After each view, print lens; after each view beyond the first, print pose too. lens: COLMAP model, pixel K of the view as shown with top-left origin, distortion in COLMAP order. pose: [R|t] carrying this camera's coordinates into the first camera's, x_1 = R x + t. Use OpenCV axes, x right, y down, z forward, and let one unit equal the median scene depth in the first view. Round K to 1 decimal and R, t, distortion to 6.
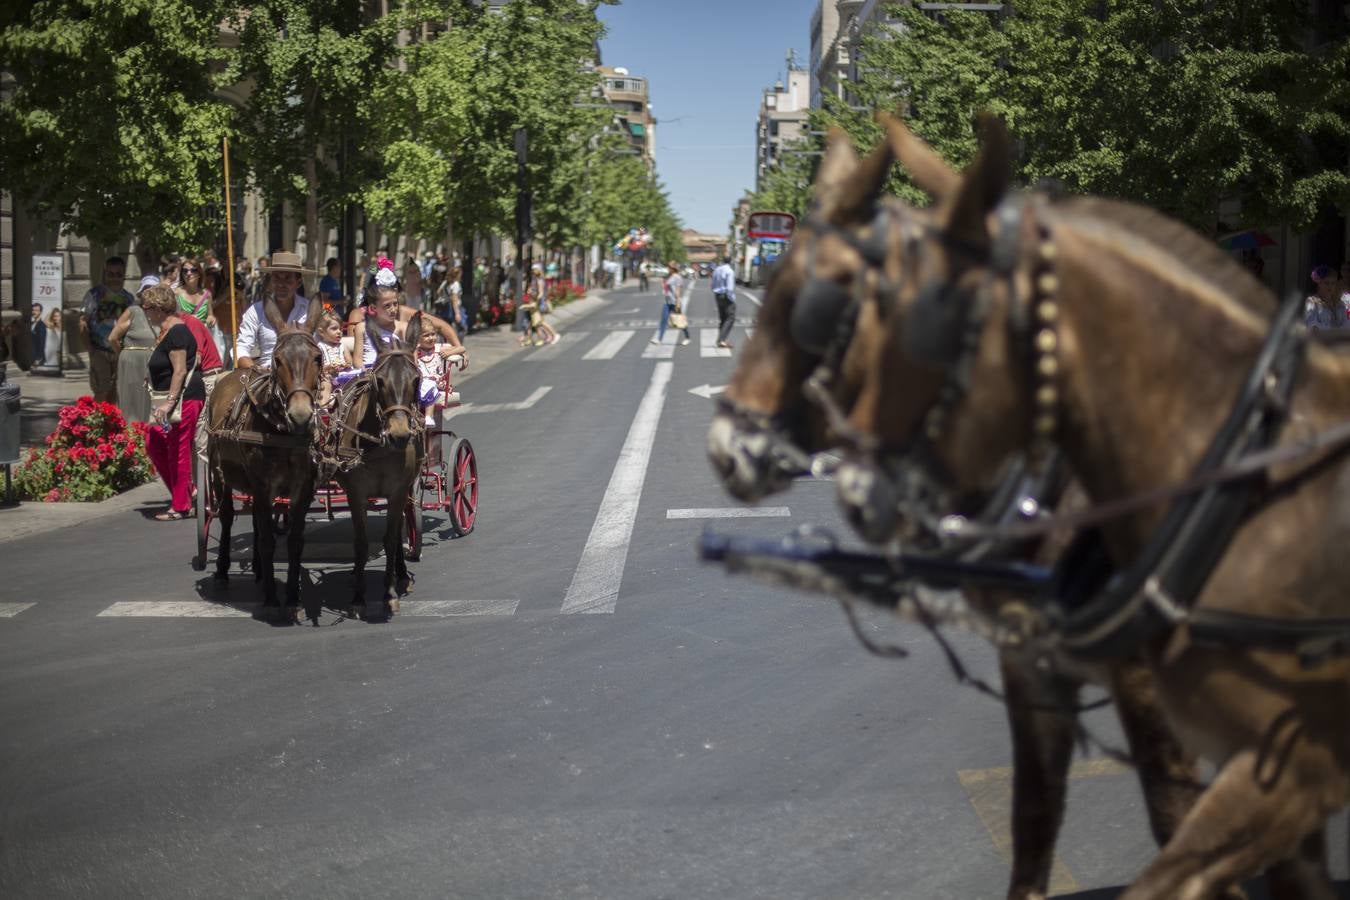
lens RADIAL K [[1995.4, 0, 675.0], [0, 1995.4, 450.0], [0, 0, 1]] dist [-0.142269, 0.172766]
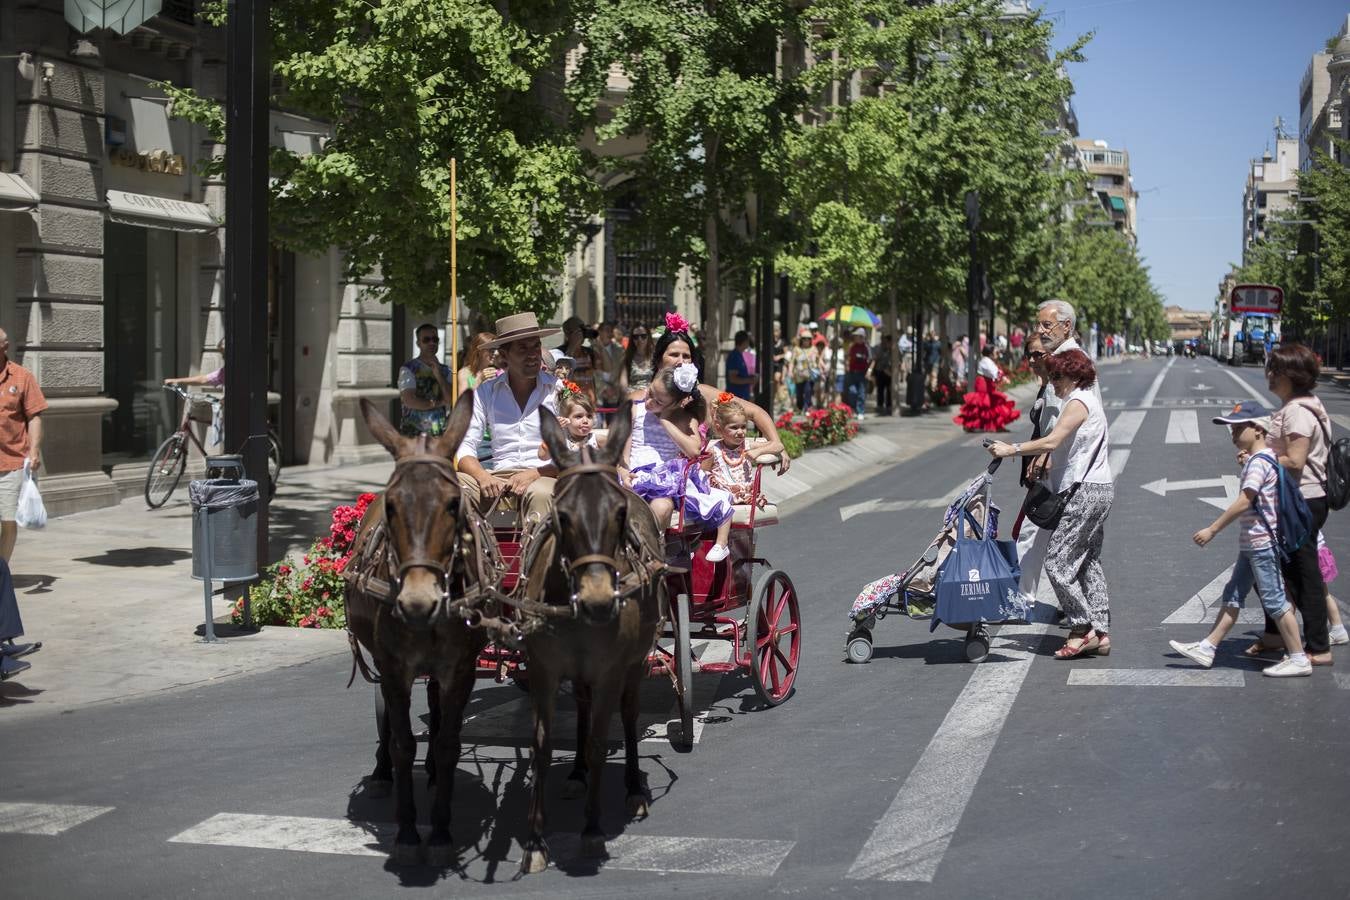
lens RADIAL K [[1995.4, 0, 675.0], [0, 1995.4, 450.0], [0, 0, 1]] dist [-0.142269, 0.172766]
pose [[0.971369, 0.006508, -0.237487, 0.010175], [-0.015793, 0.999183, -0.037214, -0.007708], [0.237050, 0.039899, 0.970678, 0.102663]]
